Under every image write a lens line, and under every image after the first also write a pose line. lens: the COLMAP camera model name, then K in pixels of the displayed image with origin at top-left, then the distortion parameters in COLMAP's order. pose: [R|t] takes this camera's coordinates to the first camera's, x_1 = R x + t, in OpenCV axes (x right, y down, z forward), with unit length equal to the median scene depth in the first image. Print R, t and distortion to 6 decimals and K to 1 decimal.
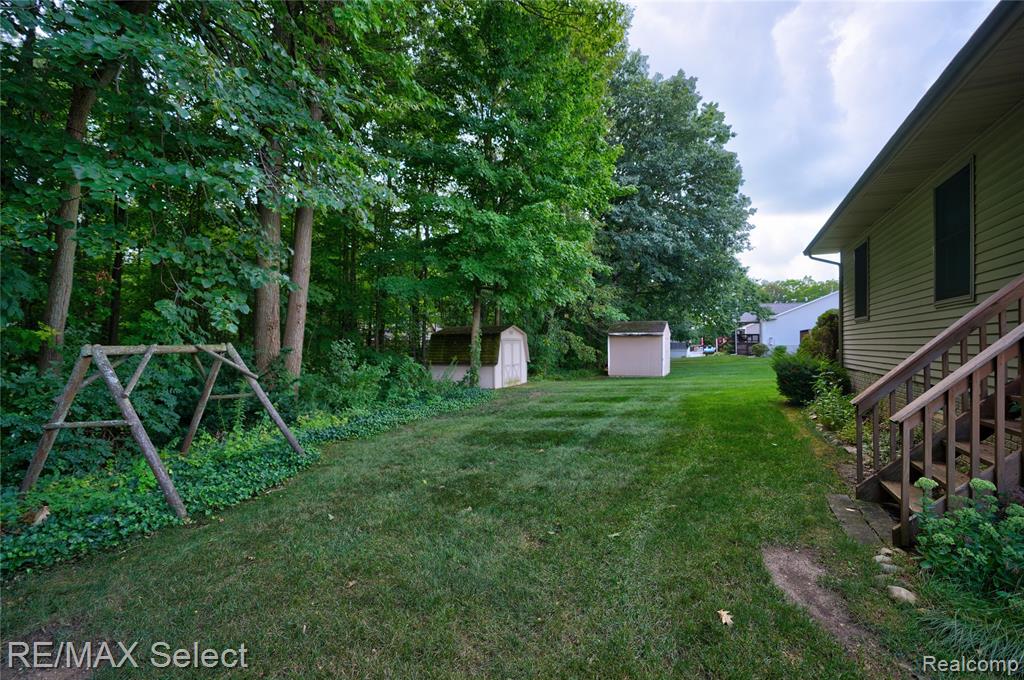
lens RADIAL K [[470.0, 0, 520.2], [0, 470.0, 342.2], [0, 0, 1]] dist [-0.070703, 0.028322]
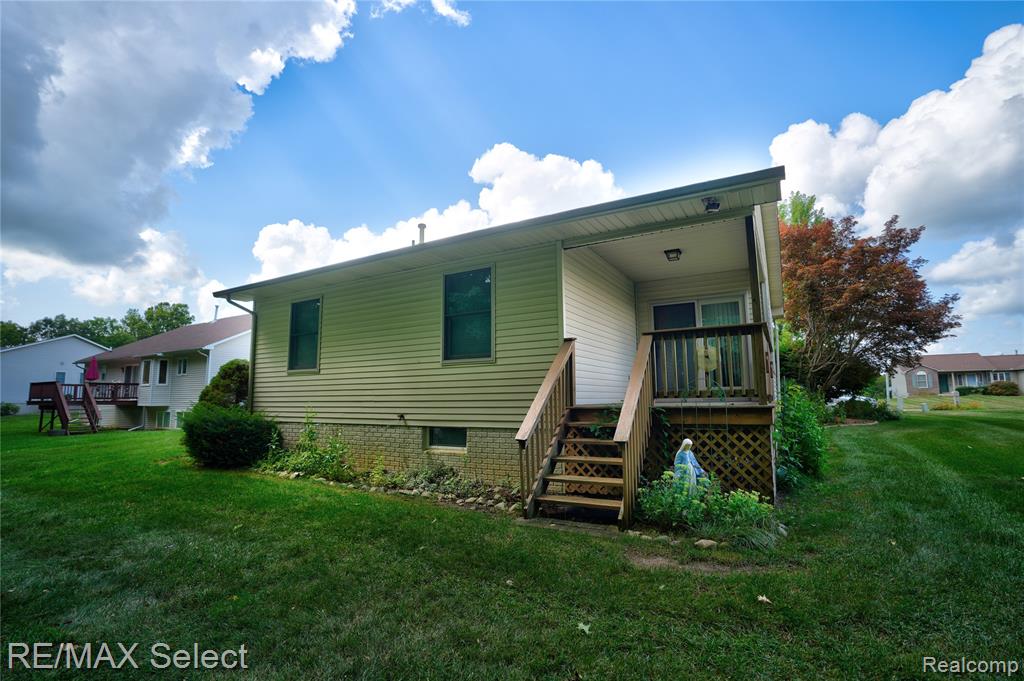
lens RADIAL K [[470.0, 0, 512.0], [0, 470.0, 340.5], [0, 0, 1]] dist [-0.052192, 0.000049]
pose [[0.087818, 0.120812, 0.988783, -0.200927], [0.010331, 0.992454, -0.122178, 0.009549], [-0.996083, 0.020944, 0.085907, 0.338596]]
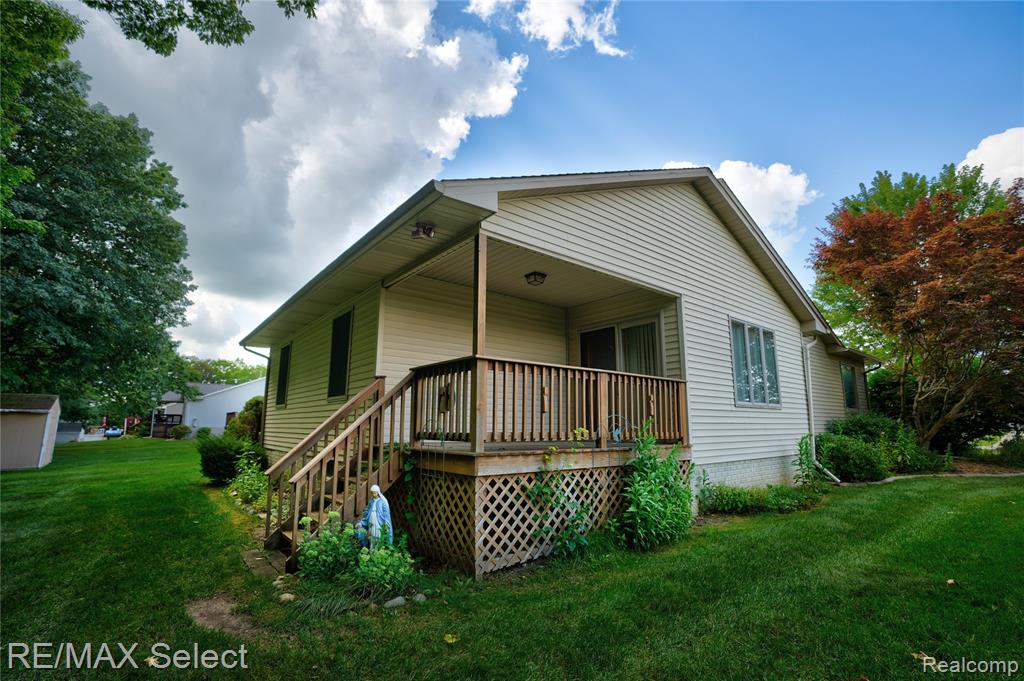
lens RADIAL K [[470.0, 0, 520.2], [0, 470.0, 342.7], [0, 0, 1]] dist [-0.070703, 0.028322]
pose [[0.441843, 0.159692, 0.882765, -0.062752], [-0.002947, 0.984282, -0.176582, -0.002320], [-0.897088, 0.075420, 0.435368, -0.093780]]
